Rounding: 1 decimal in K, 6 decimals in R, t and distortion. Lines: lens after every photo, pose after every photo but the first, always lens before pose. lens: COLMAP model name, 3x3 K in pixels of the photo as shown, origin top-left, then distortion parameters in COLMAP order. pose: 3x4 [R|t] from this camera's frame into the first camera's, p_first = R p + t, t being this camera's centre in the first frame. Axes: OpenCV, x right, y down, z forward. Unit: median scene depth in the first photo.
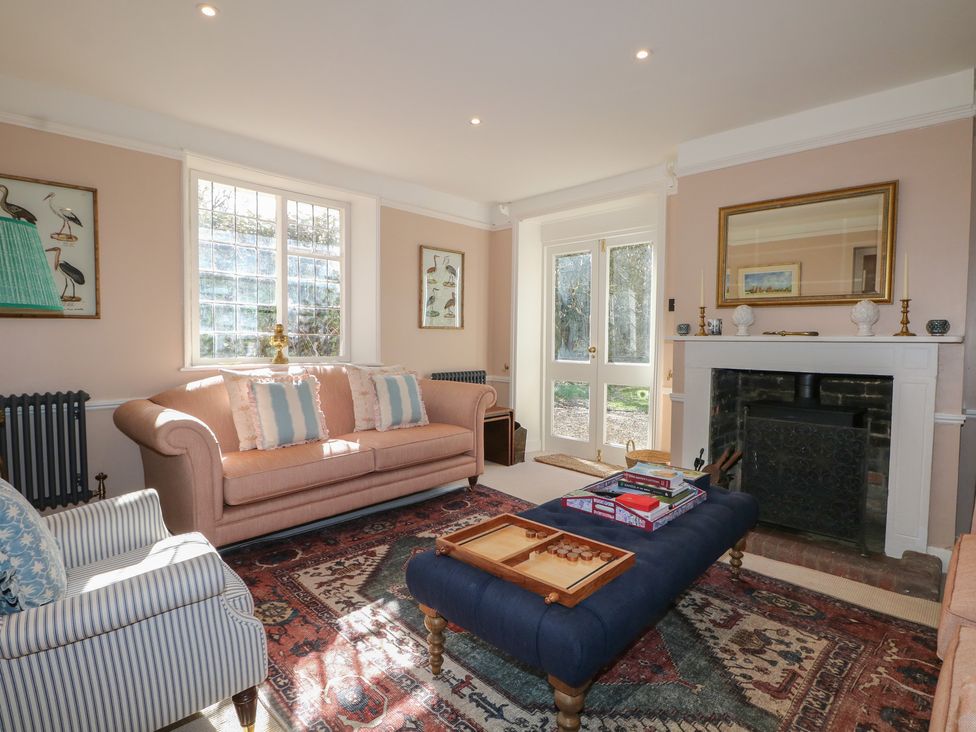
lens RADIAL K [[524.2, 0, 488.0], [0, 524.2, 366.0], [0, 0, 1]] dist [-0.001775, -0.000352]
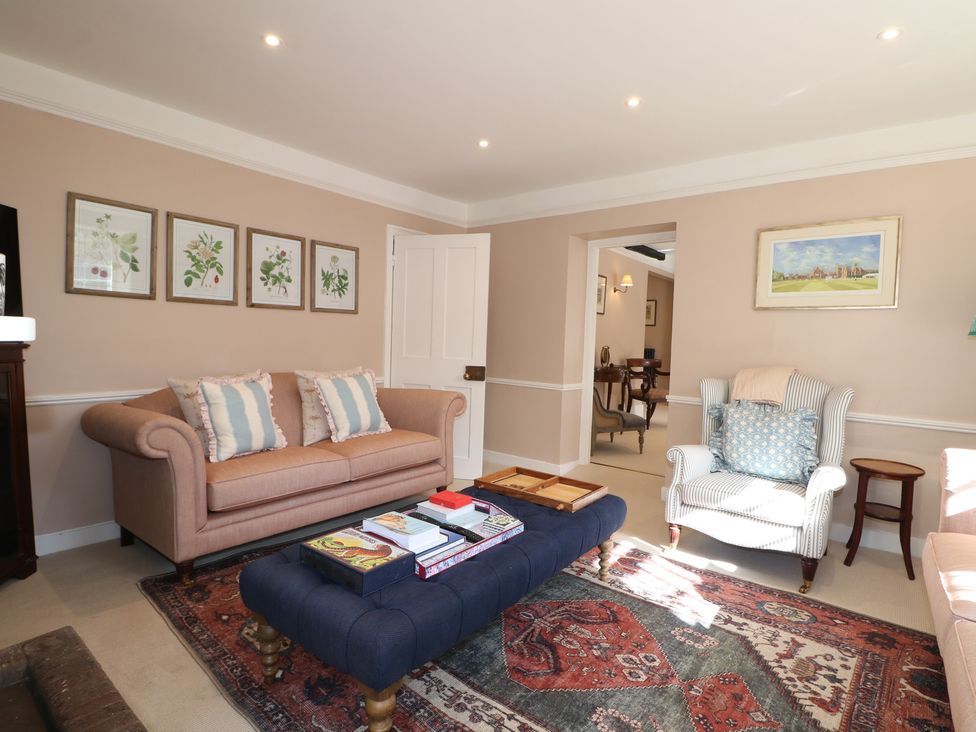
lens RADIAL K [[524.2, 0, 488.0], [0, 524.2, 366.0], [0, 0, 1]] dist [-0.001775, -0.000352]
pose [[-0.994836, -0.030916, -0.096675, 0.282825], [-0.041184, 0.993503, 0.106090, -0.103401], [0.092767, 0.109523, -0.989646, 1.767697]]
